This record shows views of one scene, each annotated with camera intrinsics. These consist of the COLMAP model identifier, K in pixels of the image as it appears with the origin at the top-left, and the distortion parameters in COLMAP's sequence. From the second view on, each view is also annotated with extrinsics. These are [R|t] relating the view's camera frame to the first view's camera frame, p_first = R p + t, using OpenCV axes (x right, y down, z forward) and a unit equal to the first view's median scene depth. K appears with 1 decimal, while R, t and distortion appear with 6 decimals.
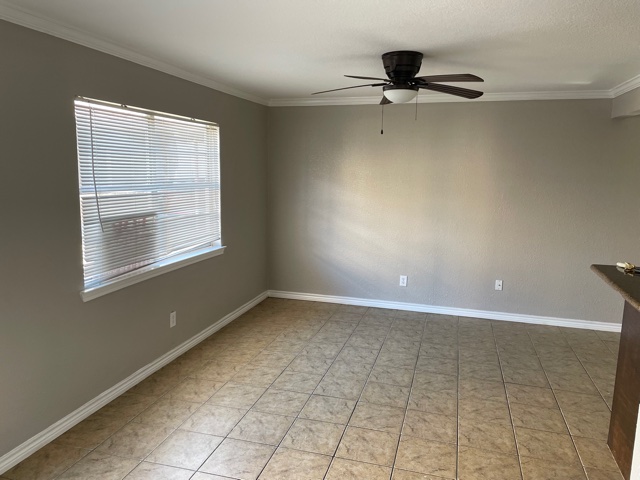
lens RADIAL K [[483.3, 0, 319.4], [0, 483.3, 238.8], [0, 0, 1]] dist [0.063896, -0.065654]
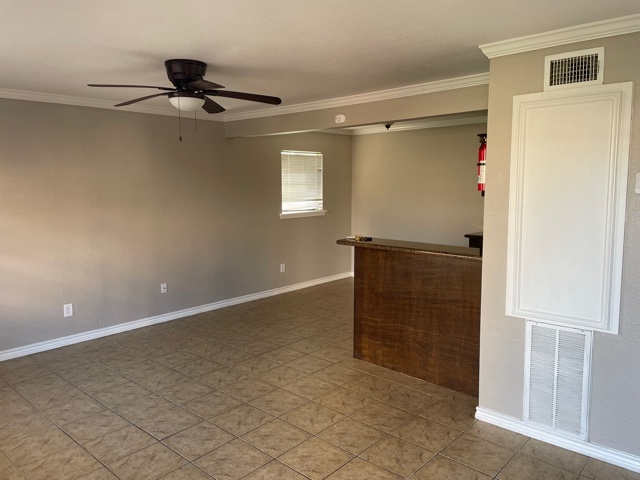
lens RADIAL K [[483.3, 0, 323.5], [0, 483.3, 235.5], [0, 0, 1]] dist [0.063896, -0.065654]
pose [[0.434787, -0.122238, 0.892199, -0.596365], [0.150782, 0.986640, 0.061698, -0.044555], [-0.887821, 0.107702, 0.447409, 0.314320]]
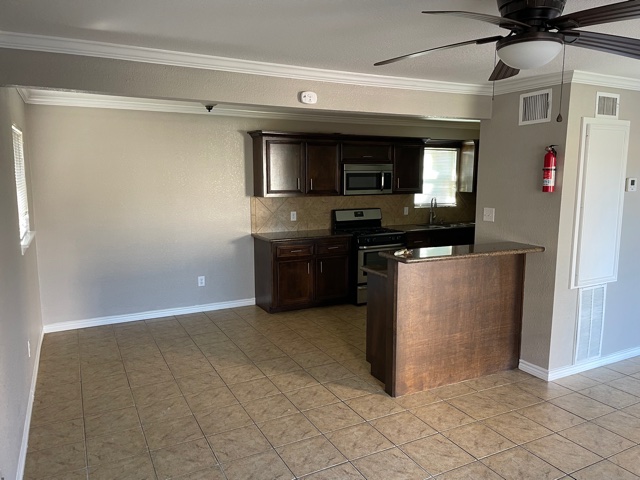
lens RADIAL K [[483.3, 0, 326.1], [0, 483.3, 243.9], [0, 0, 1]] dist [0.063896, -0.065654]
pose [[-0.694627, -0.124076, 0.708589, -0.094029], [0.095009, 0.960561, 0.261334, -0.241474], [-0.713069, 0.248852, -0.655443, 1.511100]]
